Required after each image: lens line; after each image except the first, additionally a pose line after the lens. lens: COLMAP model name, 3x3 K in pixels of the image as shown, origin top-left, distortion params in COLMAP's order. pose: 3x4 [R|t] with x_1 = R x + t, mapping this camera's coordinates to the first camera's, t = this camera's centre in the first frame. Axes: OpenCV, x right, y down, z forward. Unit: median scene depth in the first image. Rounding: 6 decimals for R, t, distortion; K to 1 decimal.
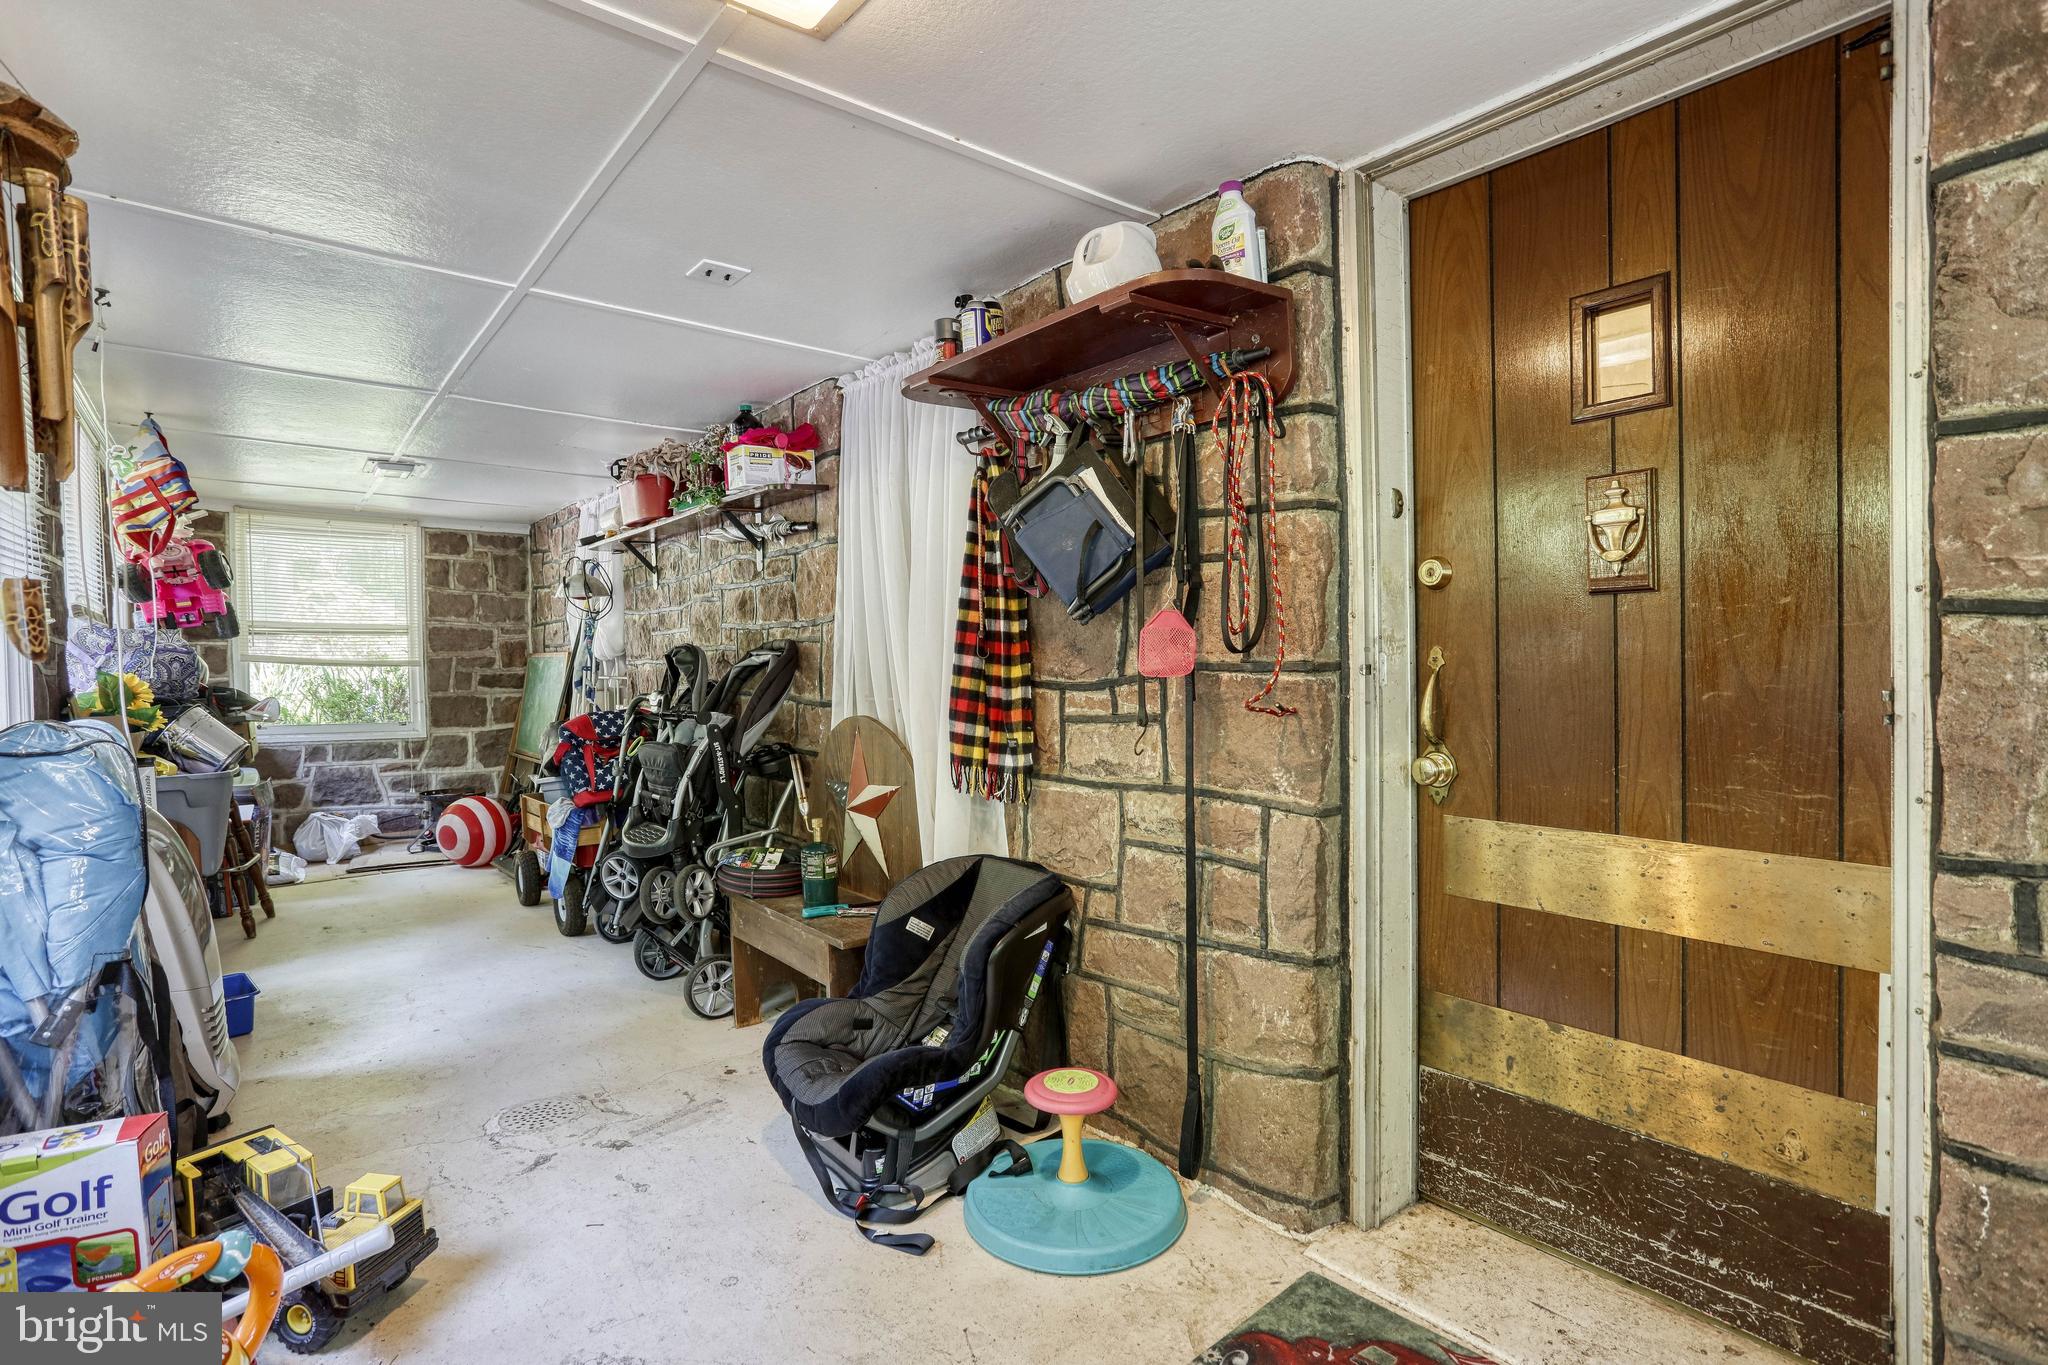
lens RADIAL K [[1020.3, 0, 1022.6], [0, 1020.3, 686.8], [0, 0, 1]] dist [-0.043062, 0.023440]
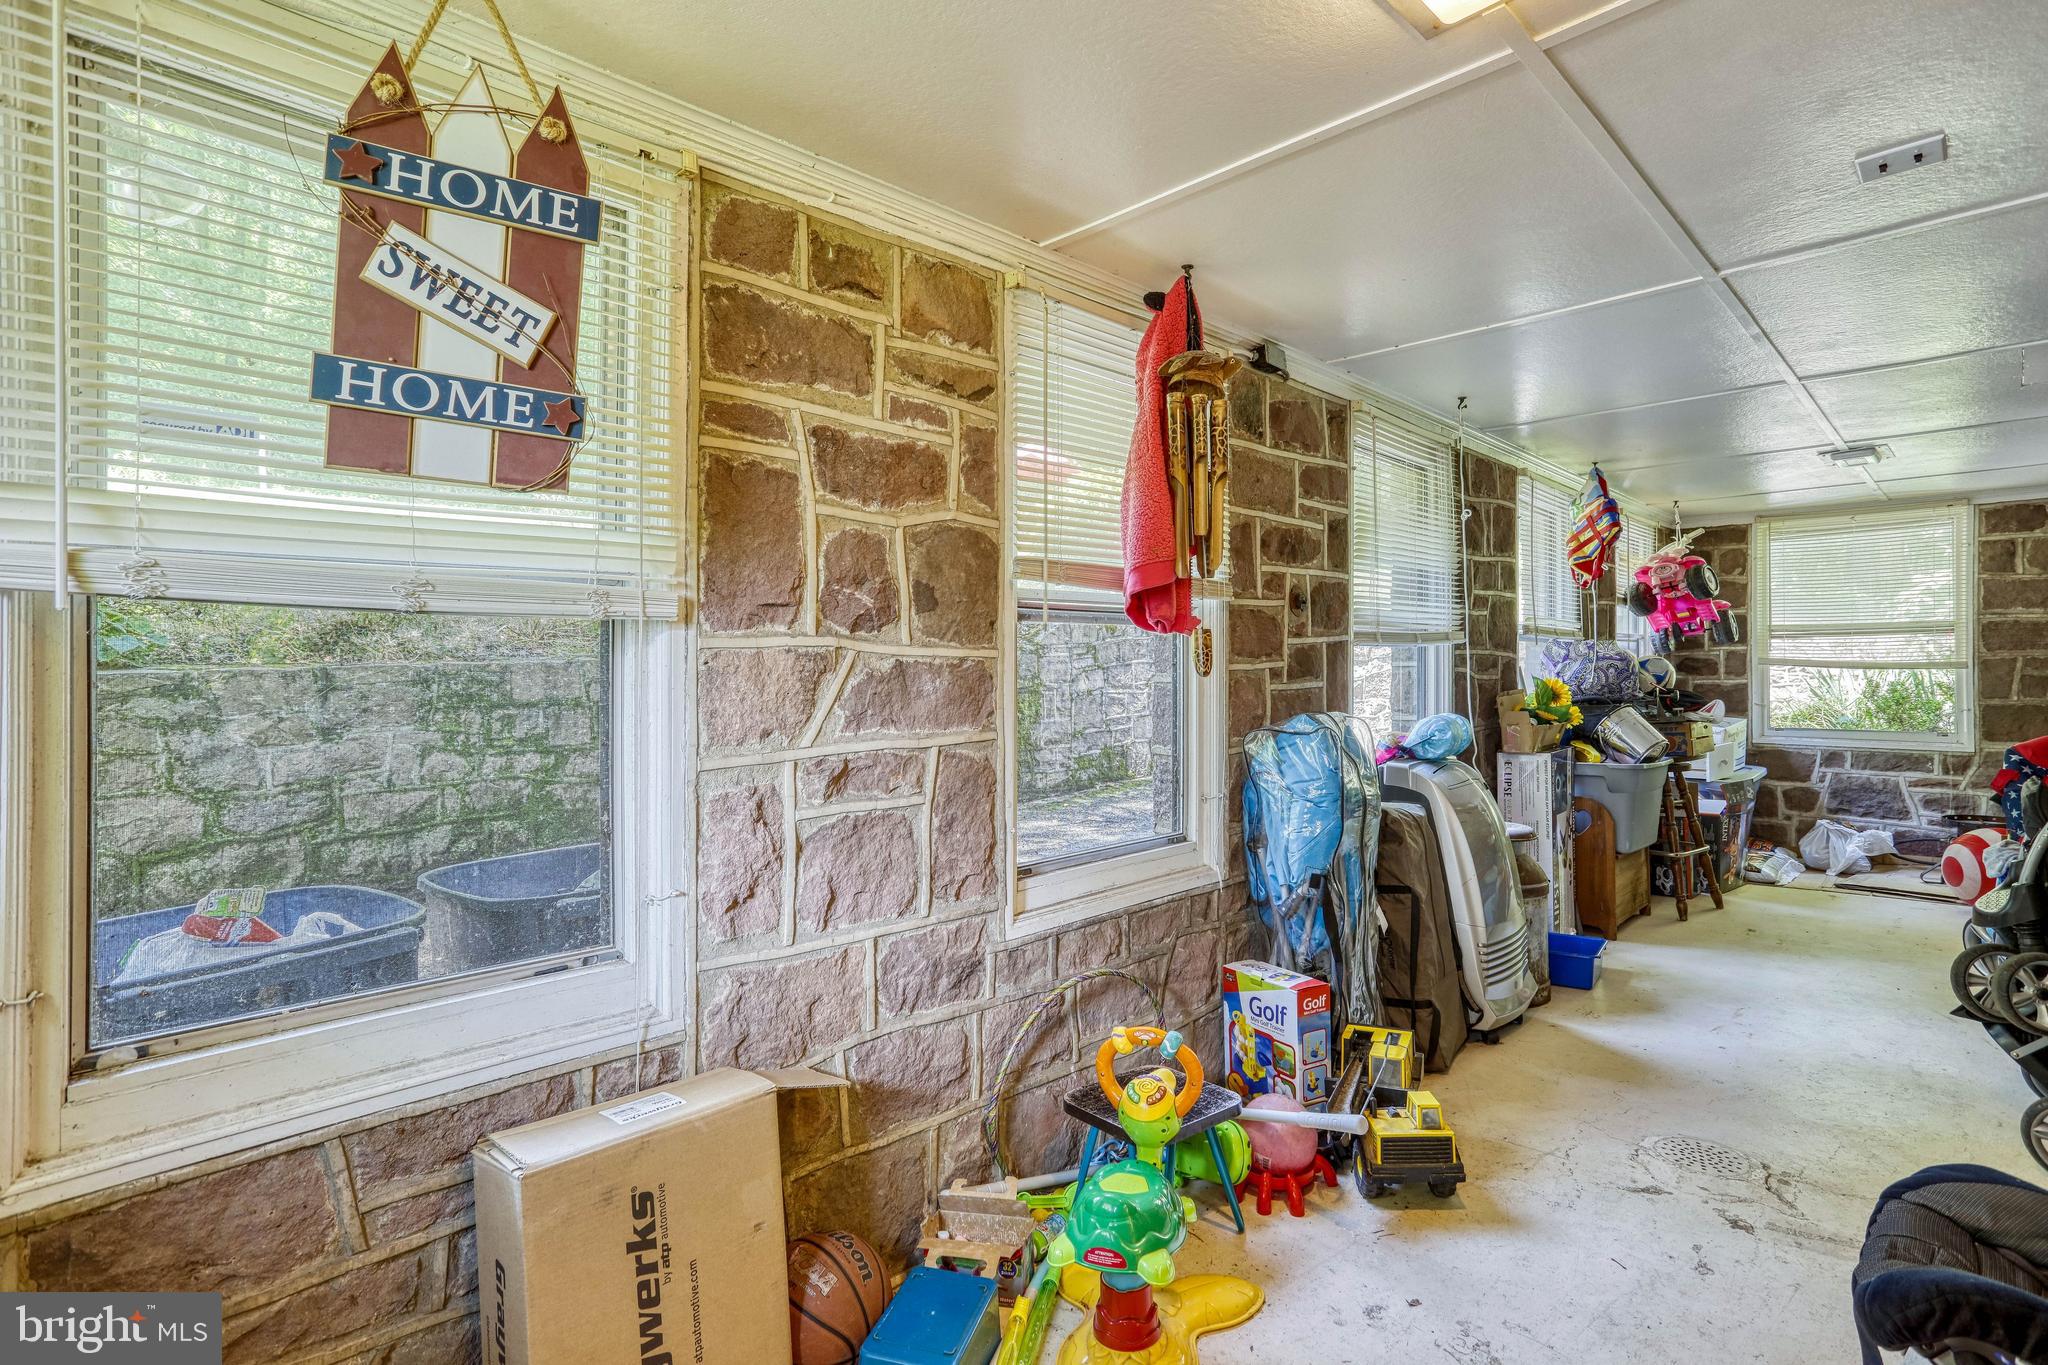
lens RADIAL K [[1020.3, 0, 1025.2], [0, 1020.3, 668.9], [0, 0, 1]] dist [-0.043062, 0.023440]
pose [[0.095754, -0.001111, -0.995404, 0.184658], [-0.013259, 0.999909, -0.002392, -0.007890], [0.995317, 0.013427, 0.095730, 0.133779]]
